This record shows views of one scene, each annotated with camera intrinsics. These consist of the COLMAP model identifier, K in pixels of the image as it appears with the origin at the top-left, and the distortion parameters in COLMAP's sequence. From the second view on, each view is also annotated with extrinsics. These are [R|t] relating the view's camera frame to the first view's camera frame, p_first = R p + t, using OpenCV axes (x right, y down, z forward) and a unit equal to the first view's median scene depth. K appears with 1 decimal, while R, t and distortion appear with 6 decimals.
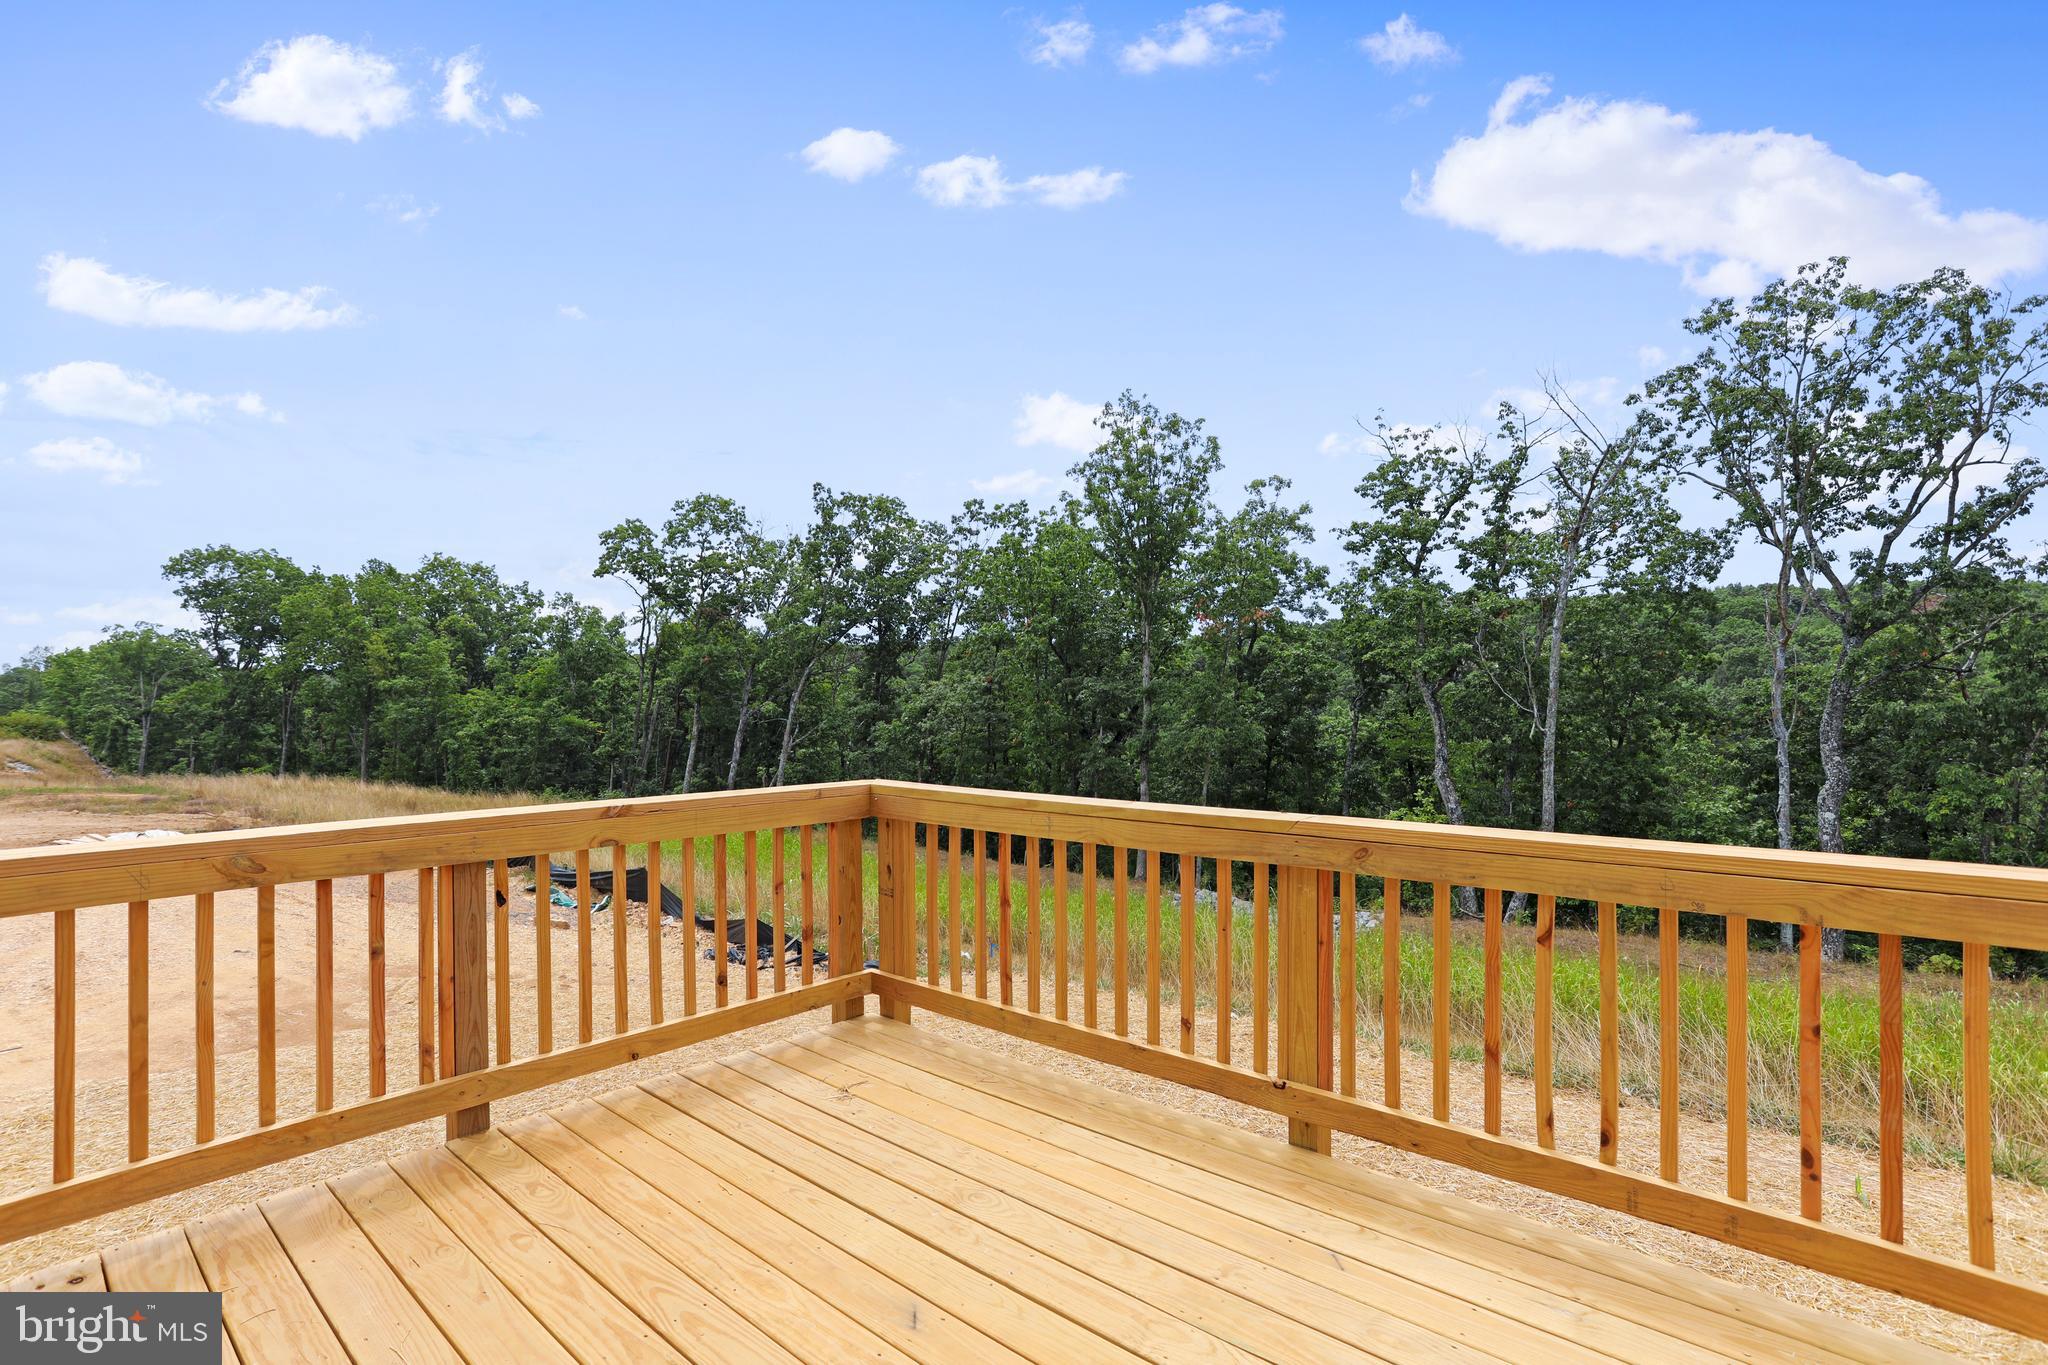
lens RADIAL K [[969.3, 0, 1024.0], [0, 969.3, 682.5], [0, 0, 1]] dist [-0.001826, 0.000091]
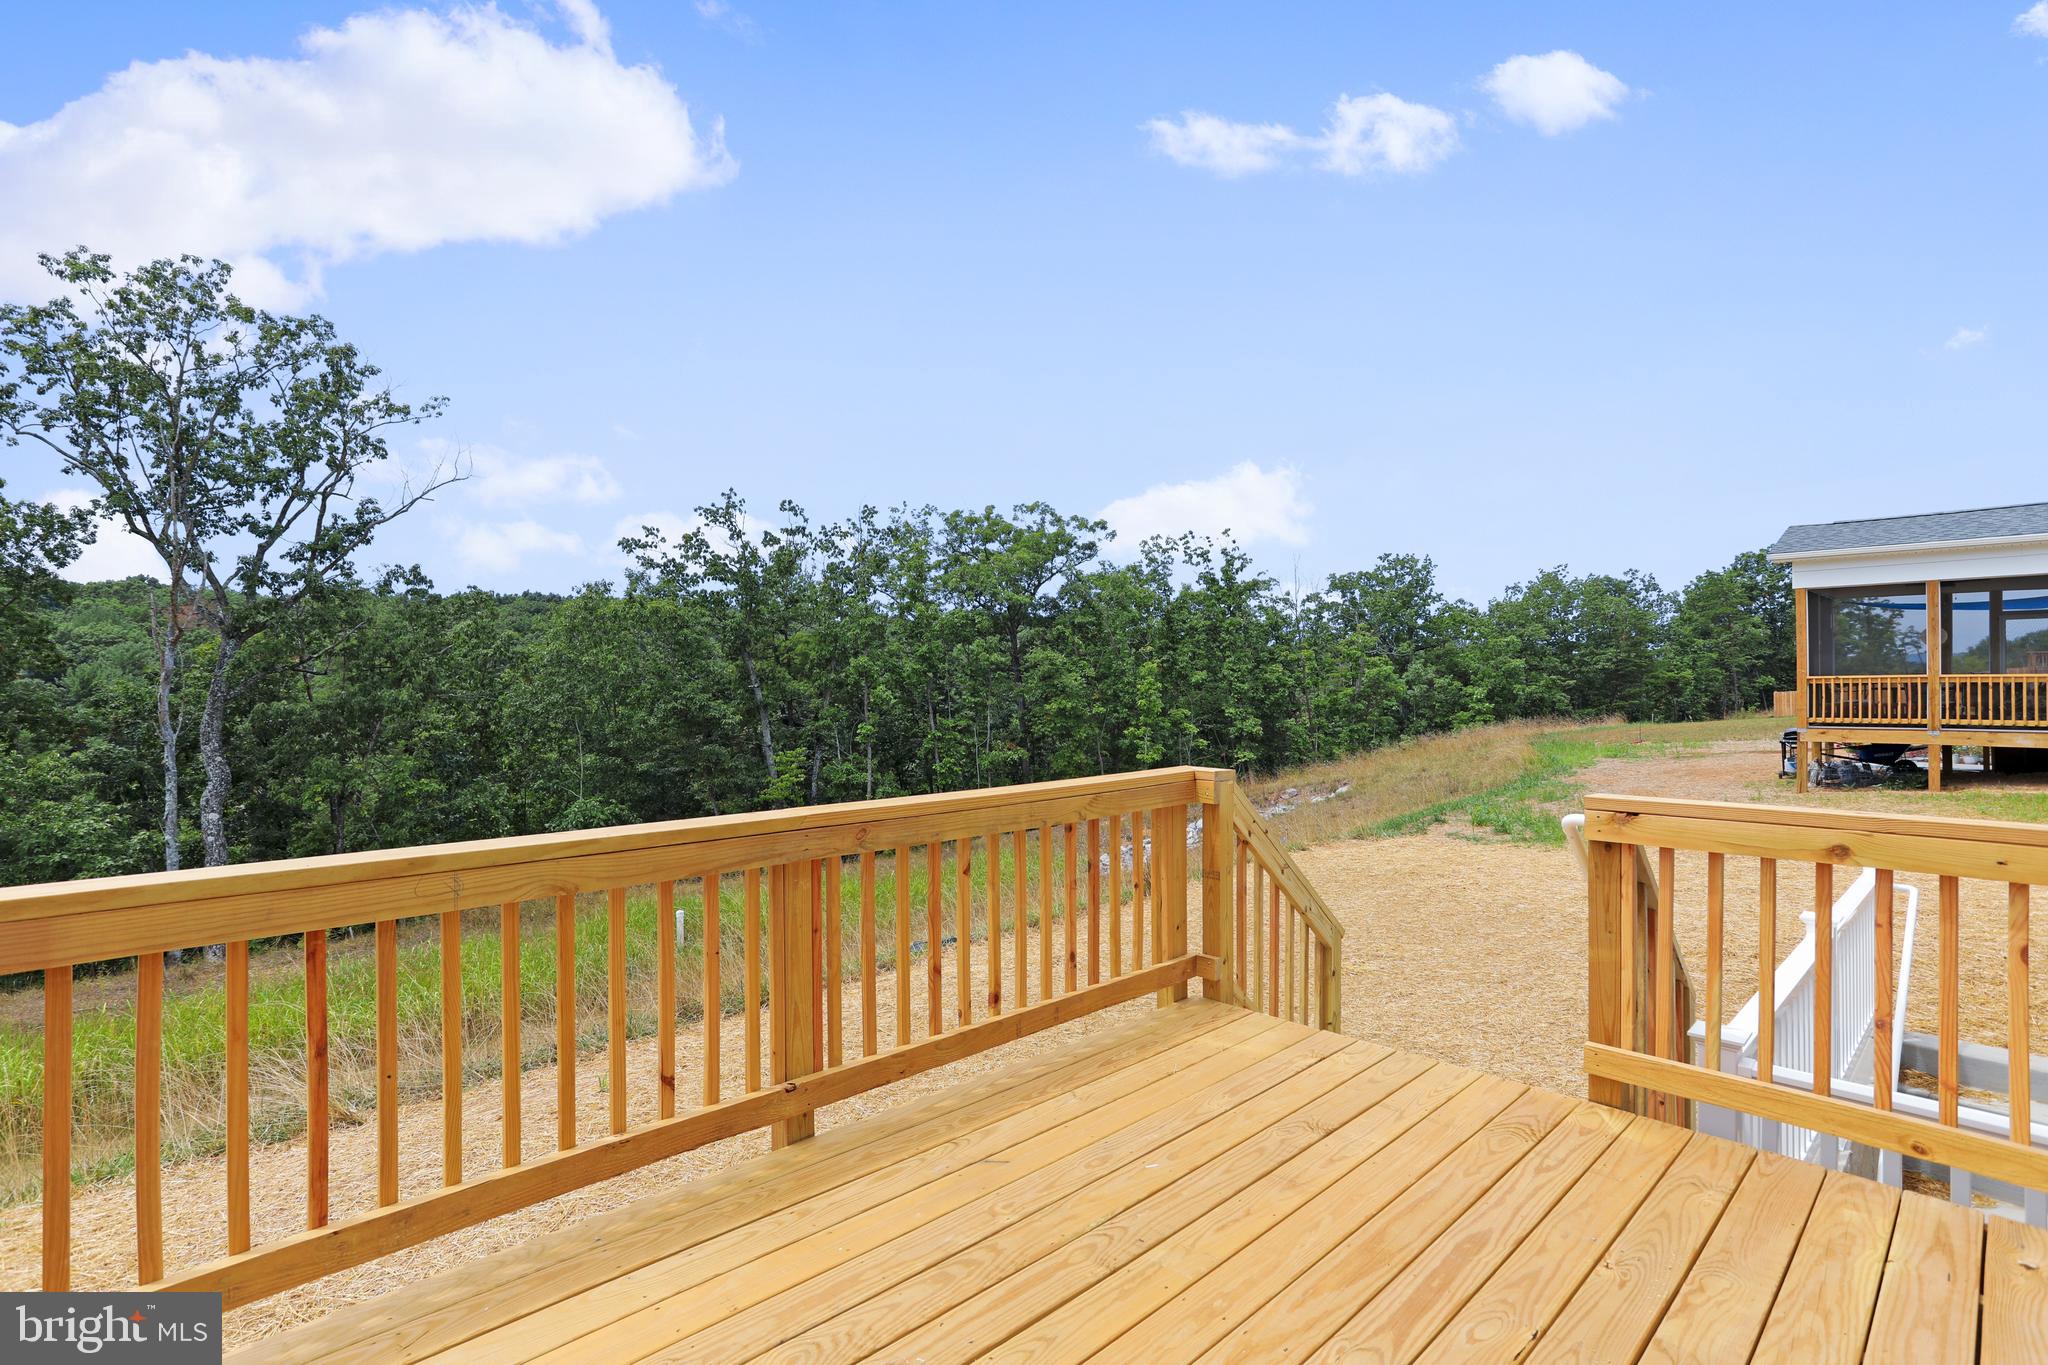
lens RADIAL K [[991.9, 0, 1014.9], [0, 991.9, 684.8], [0, 0, 1]] dist [-0.062720, 0.034296]
pose [[0.098577, 0.003370, 0.995124, -0.077116], [-0.003574, 0.999989, -0.003032, 0.001454], [-0.995123, -0.003258, 0.098588, 0.075732]]
